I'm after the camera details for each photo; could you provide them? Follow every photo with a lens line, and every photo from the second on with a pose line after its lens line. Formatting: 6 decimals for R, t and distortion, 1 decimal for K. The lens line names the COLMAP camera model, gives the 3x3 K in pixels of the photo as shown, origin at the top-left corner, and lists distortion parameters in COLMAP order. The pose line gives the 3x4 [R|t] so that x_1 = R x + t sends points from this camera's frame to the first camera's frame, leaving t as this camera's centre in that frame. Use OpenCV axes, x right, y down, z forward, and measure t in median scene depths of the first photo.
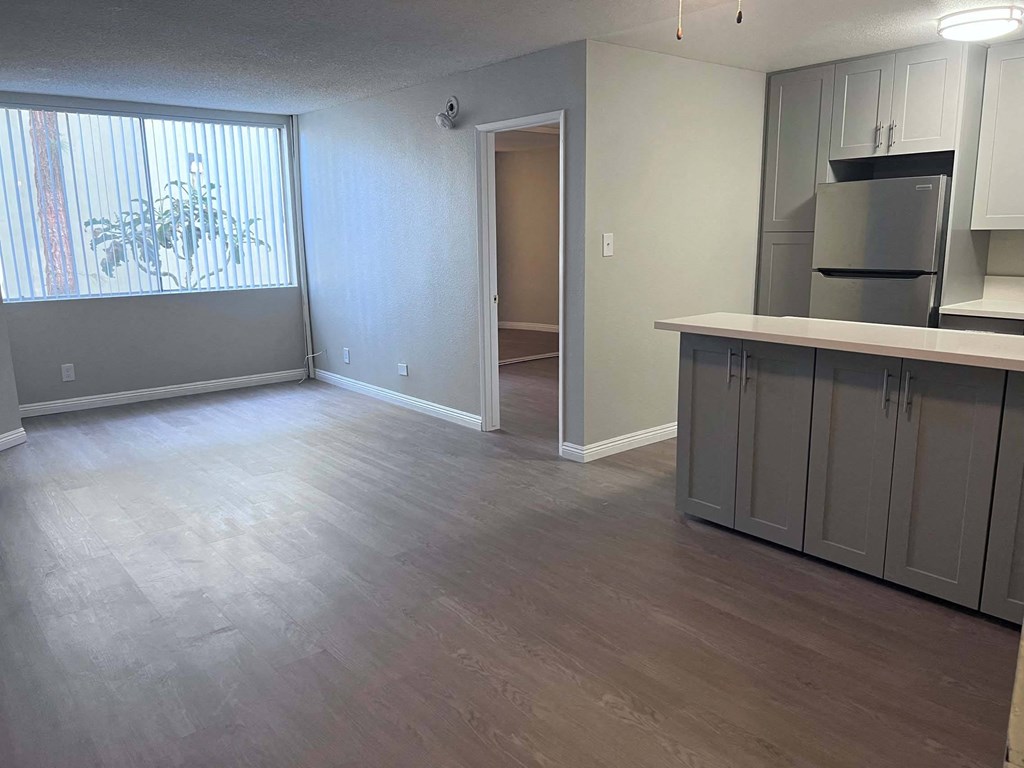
lens RADIAL K [[775.3, 0, 512.0], [0, 775.3, 384.0], [0, 0, 1]] dist [0.008587, 0.002505]
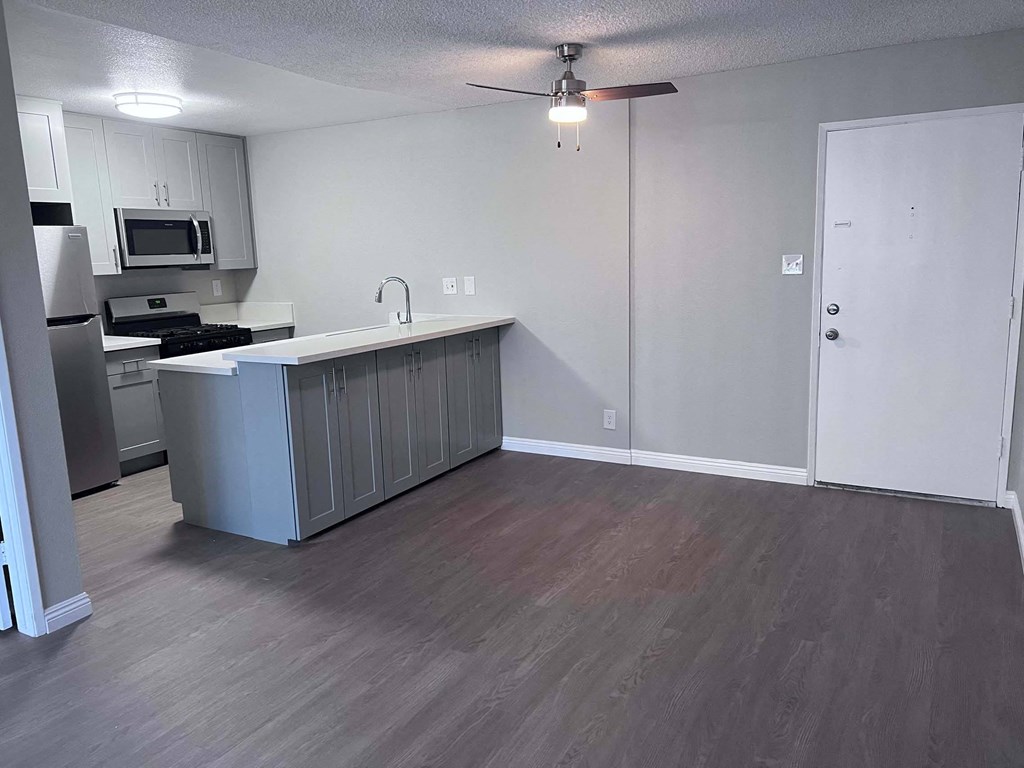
lens RADIAL K [[767.2, 0, 504.5], [0, 767.2, 379.3], [0, 0, 1]] dist [0.084631, -0.112976]
pose [[-0.348440, -0.134844, 0.927581, -0.997322], [0.224122, 0.948908, 0.222134, -0.256732], [-0.910142, 0.285291, -0.300416, 1.252355]]
